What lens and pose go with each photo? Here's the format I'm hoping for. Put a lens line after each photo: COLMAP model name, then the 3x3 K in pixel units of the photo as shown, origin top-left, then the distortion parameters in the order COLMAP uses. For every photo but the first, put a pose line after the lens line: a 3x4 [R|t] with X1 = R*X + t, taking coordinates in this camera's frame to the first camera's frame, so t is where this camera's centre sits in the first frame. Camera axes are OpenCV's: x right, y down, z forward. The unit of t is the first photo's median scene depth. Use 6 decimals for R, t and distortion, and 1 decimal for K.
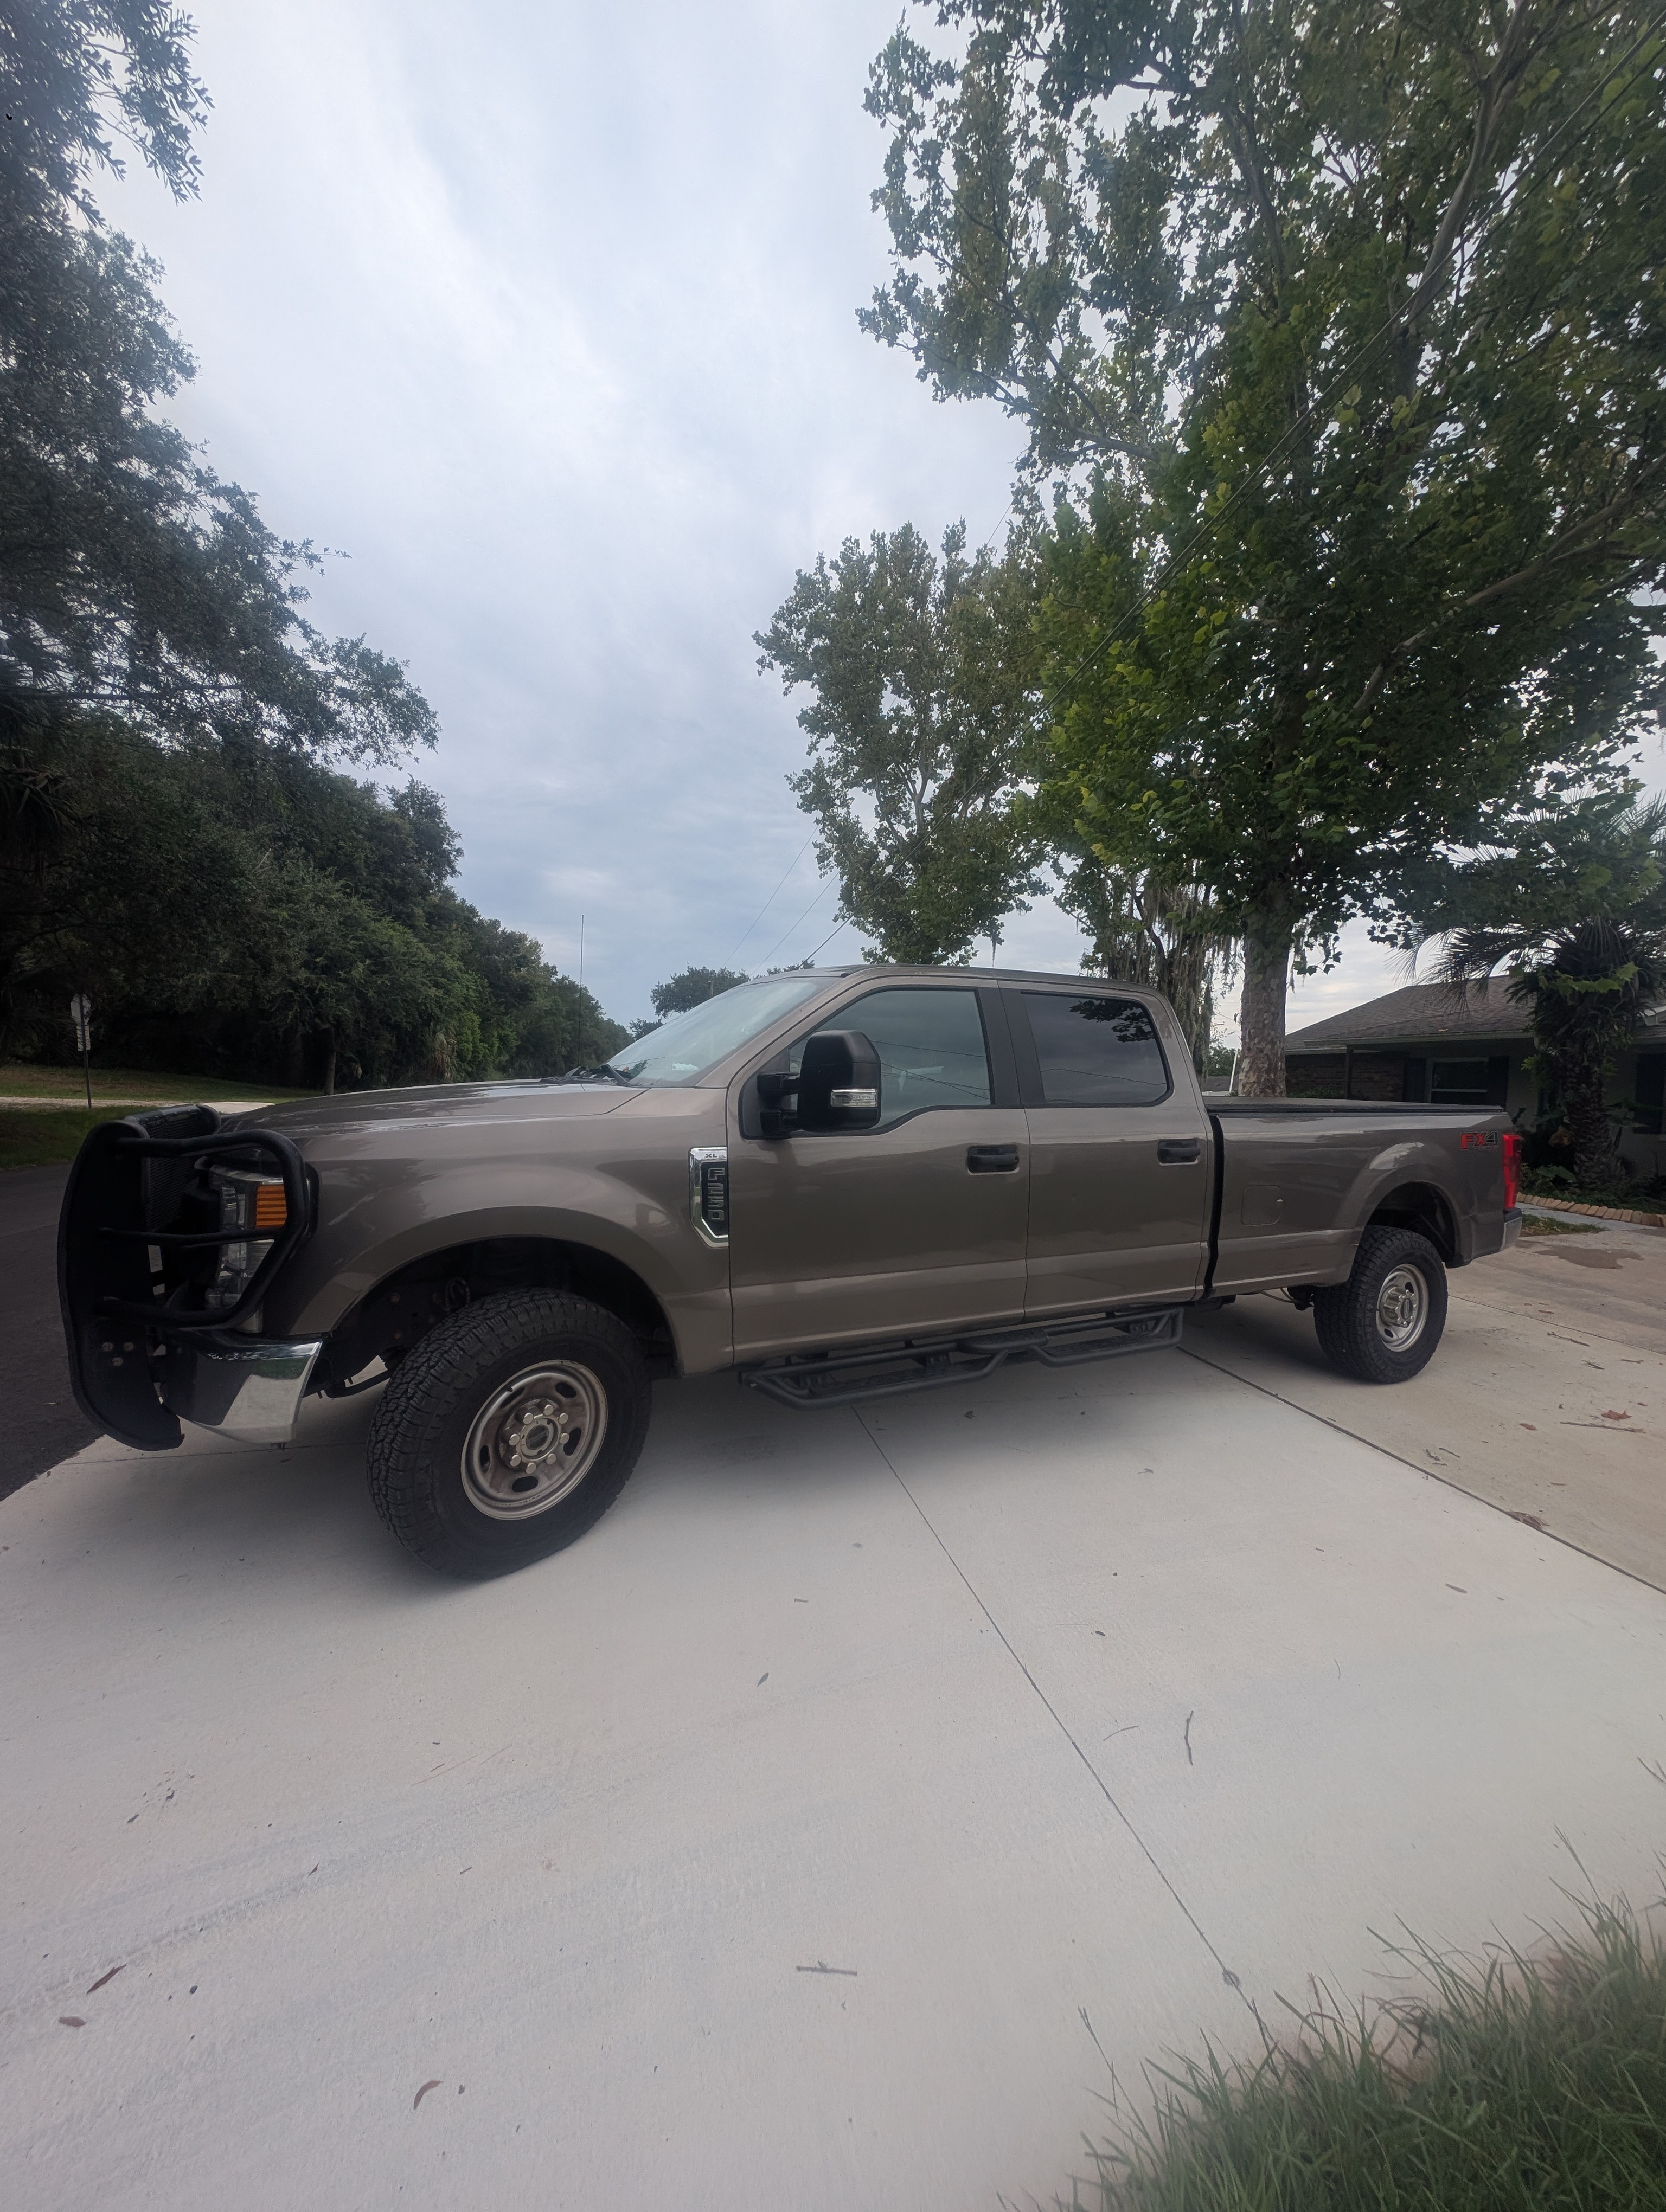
lens RADIAL K [[788.6, 0, 825.3], [0, 788.6, 1111.0], [0, 0, 1]] dist [0.000571, 0.000218]
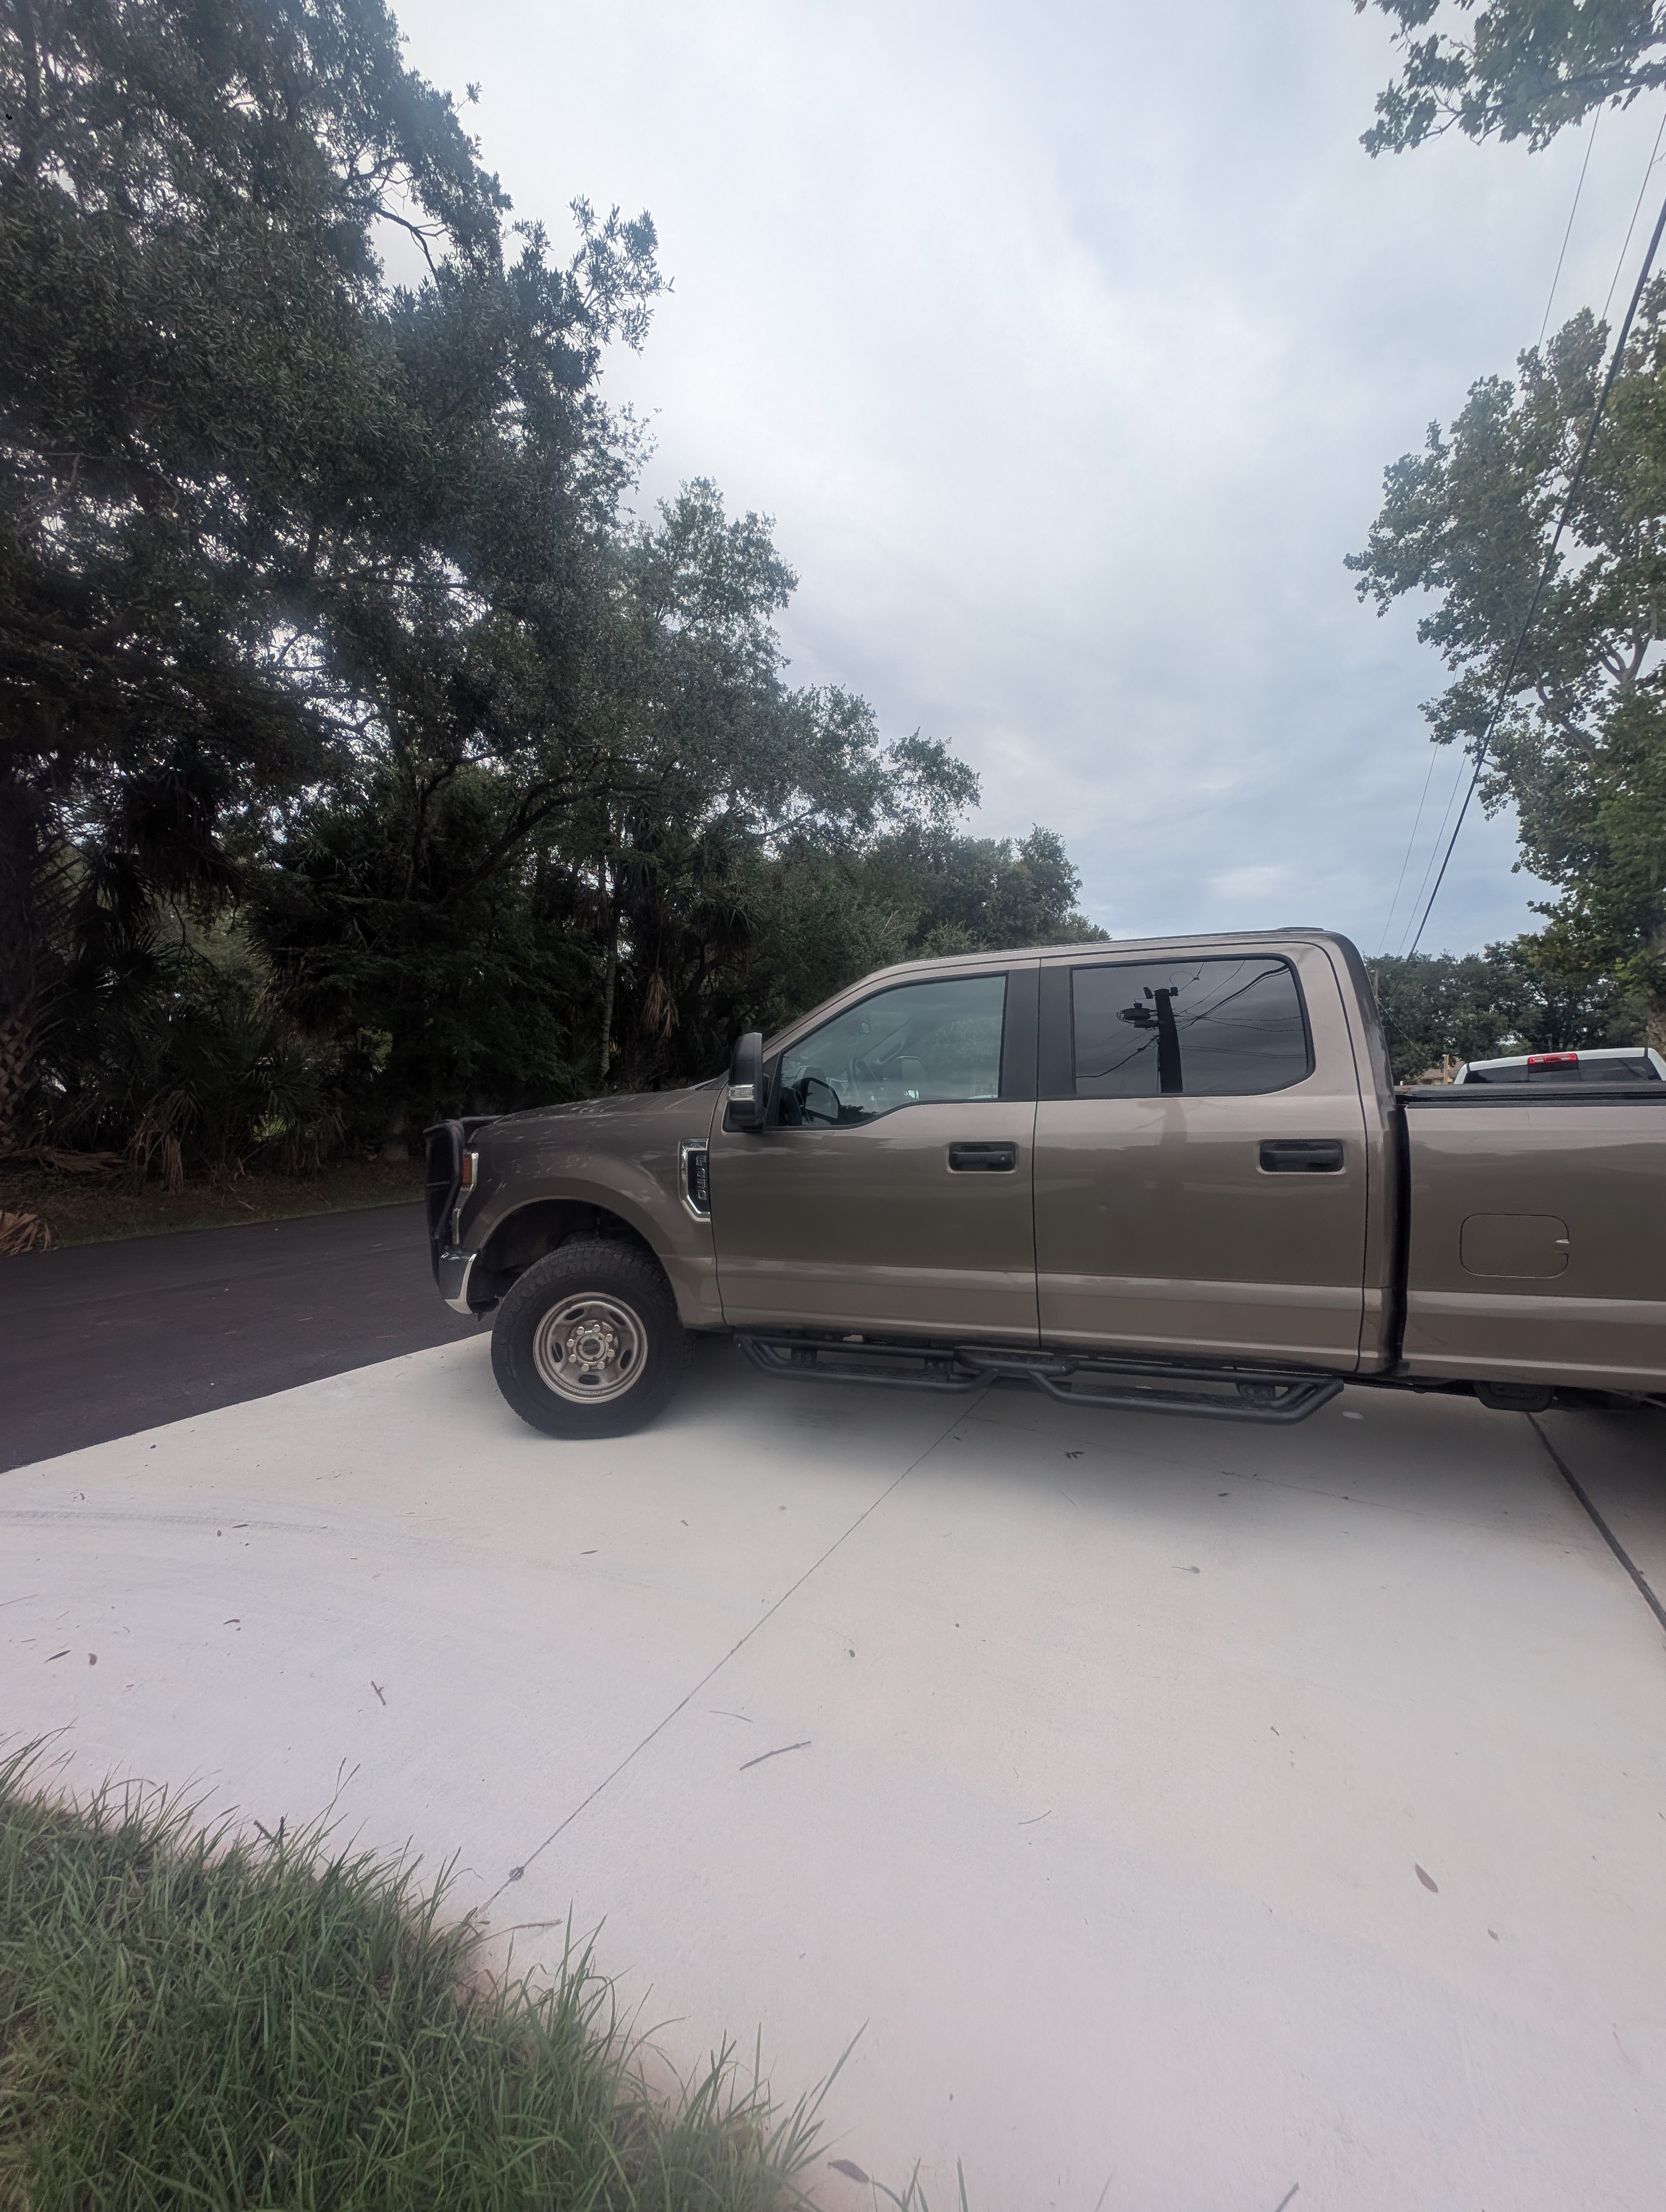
lens RADIAL K [[788.6, 0, 834.0], [0, 788.6, 1106.2], [0, 0, 1]] dist [0.000571, 0.000218]
pose [[0.740287, -0.023640, -0.671875, 0.167234], [0.005609, 0.999564, -0.028991, 0.006574], [0.672267, 0.017693, 0.740097, 0.048252]]
